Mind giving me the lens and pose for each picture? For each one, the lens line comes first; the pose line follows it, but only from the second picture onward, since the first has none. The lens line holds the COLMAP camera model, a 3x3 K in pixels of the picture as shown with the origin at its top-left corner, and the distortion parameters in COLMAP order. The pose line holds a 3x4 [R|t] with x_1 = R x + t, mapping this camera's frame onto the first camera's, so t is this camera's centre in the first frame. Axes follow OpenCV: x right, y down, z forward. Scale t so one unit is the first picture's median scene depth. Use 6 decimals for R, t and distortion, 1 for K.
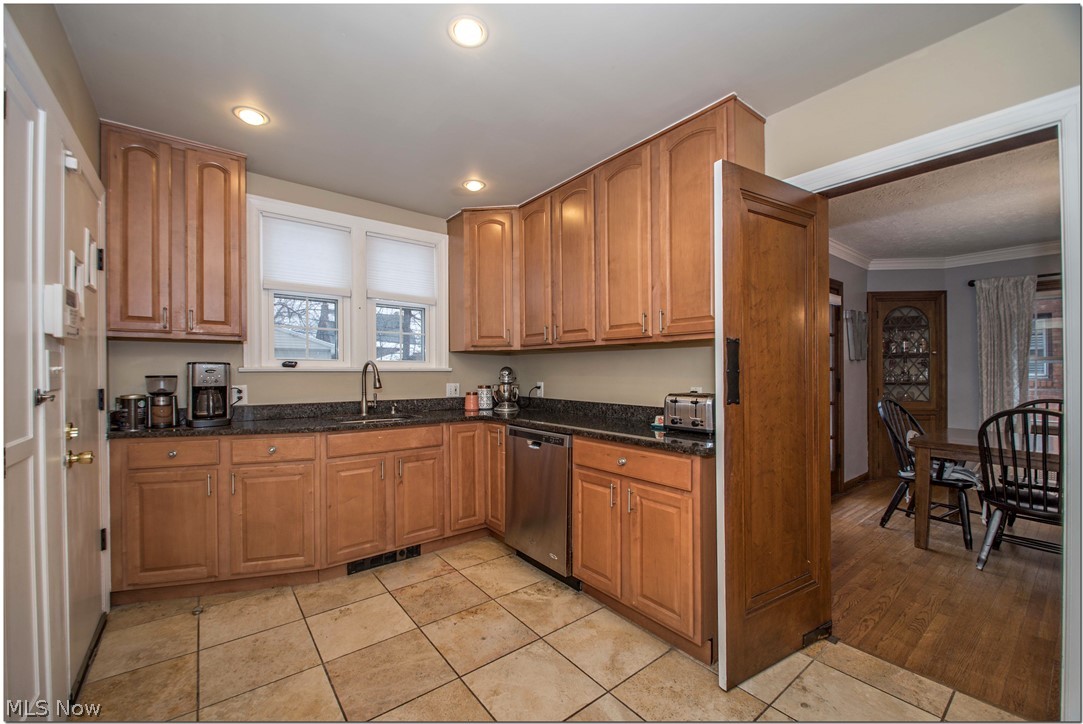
lens RADIAL K [[431.4, 0, 539.3], [0, 431.4, 371.8], [0, 0, 1]] dist [-0.000632, -0.000118]
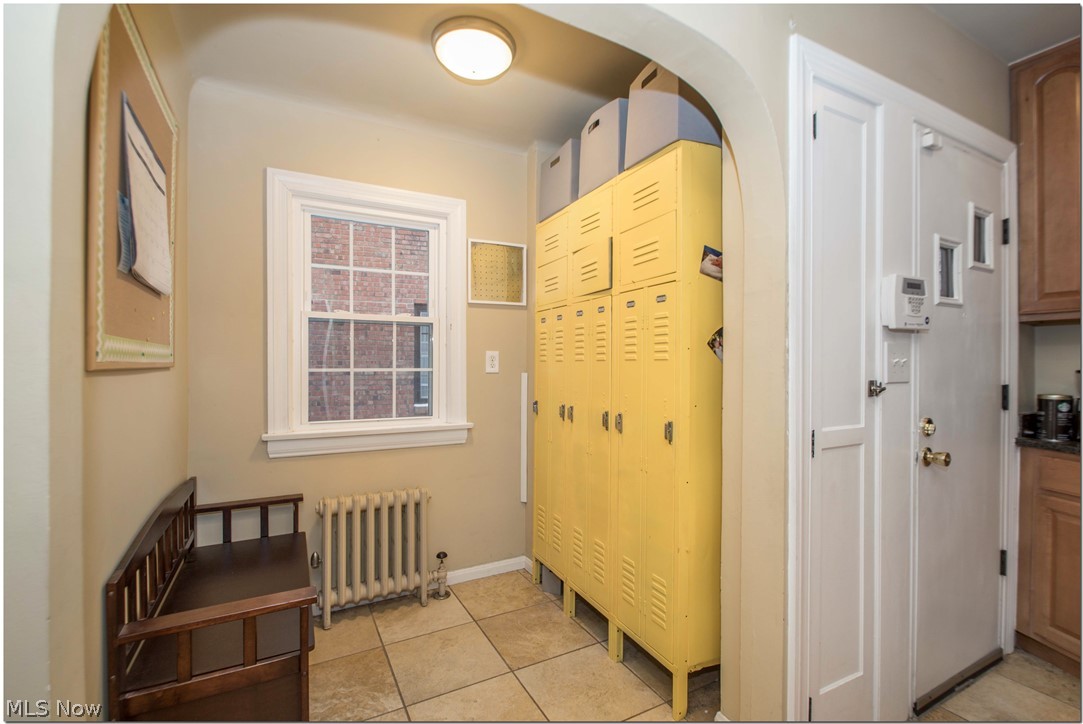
lens RADIAL K [[492.9, 0, 541.7], [0, 492.9, 371.5], [0, 0, 1]] dist [-0.014044, -0.000249]
pose [[-0.173726, 0.005637, -0.984778, 0.096222], [-0.000110, 0.999984, 0.005743, 0.010150], [0.984794, 0.001106, -0.173723, 0.333735]]
